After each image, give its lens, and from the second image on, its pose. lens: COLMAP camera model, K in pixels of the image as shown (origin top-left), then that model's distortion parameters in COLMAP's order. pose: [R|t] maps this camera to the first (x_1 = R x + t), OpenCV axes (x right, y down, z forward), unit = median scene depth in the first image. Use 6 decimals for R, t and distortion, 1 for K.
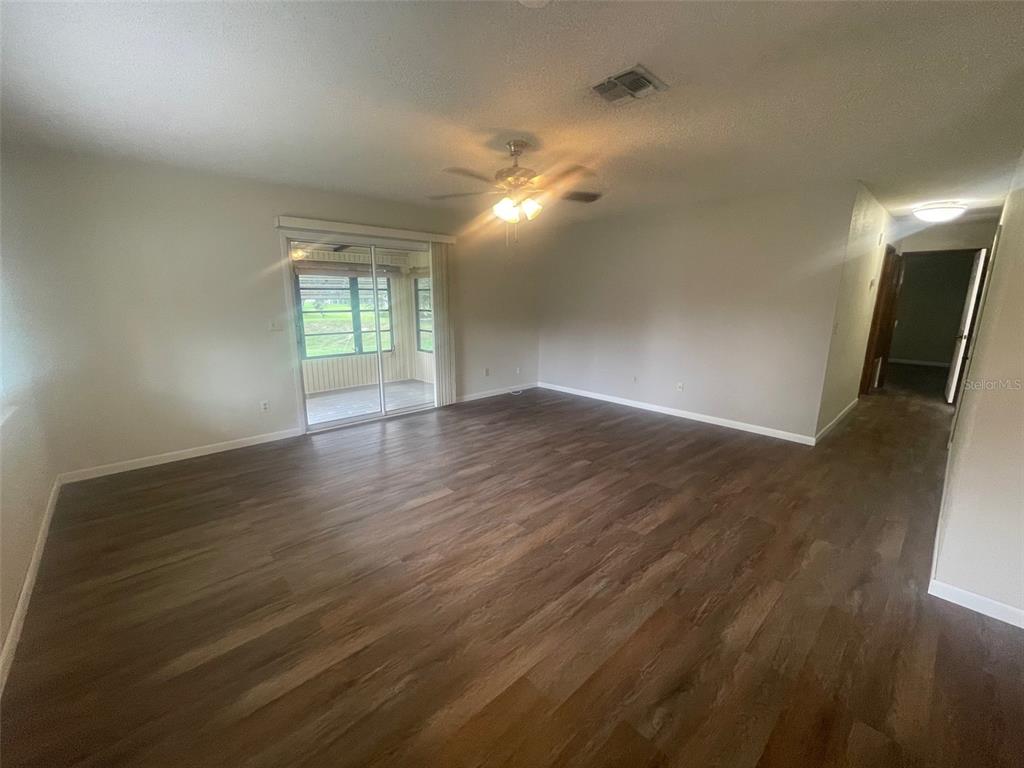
lens RADIAL K [[418.4, 0, 512.0], [0, 418.4, 384.0], [0, 0, 1]] dist [-0.003439, -0.000321]
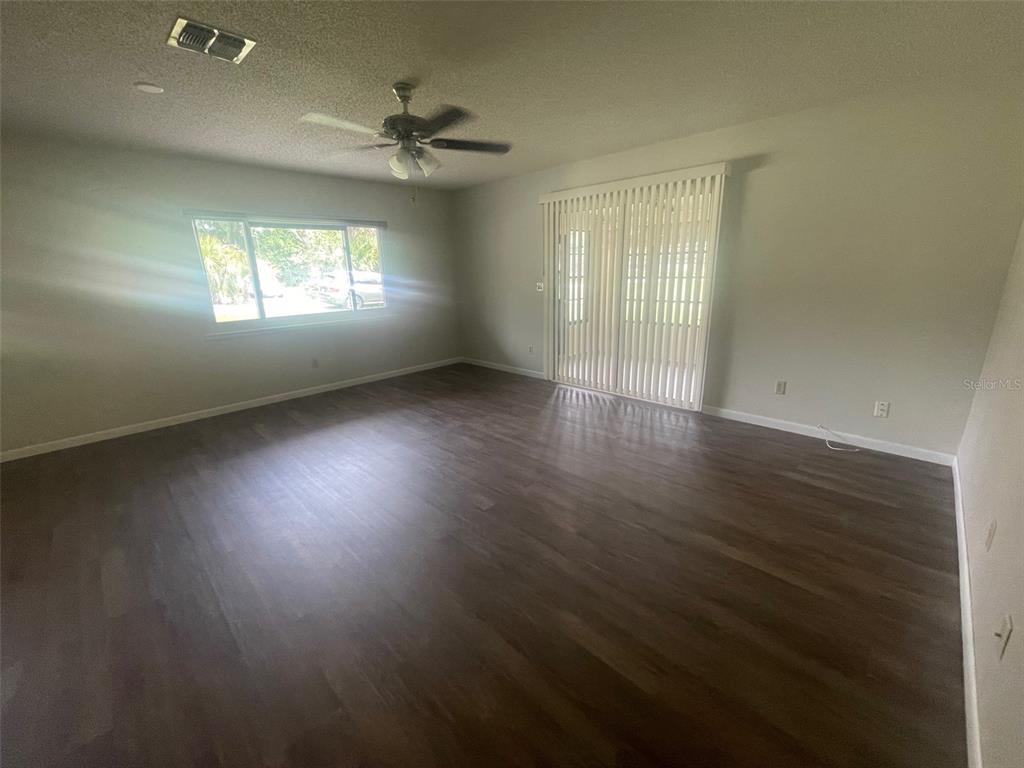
lens RADIAL K [[418.4, 0, 512.0], [0, 418.4, 384.0], [0, 0, 1]] dist [-0.003439, -0.000321]
pose [[0.040652, 0.259886, -0.964783, 0.794399], [-0.178520, 0.951934, 0.248903, -0.180517], [0.983096, 0.162115, 0.085093, 0.958351]]
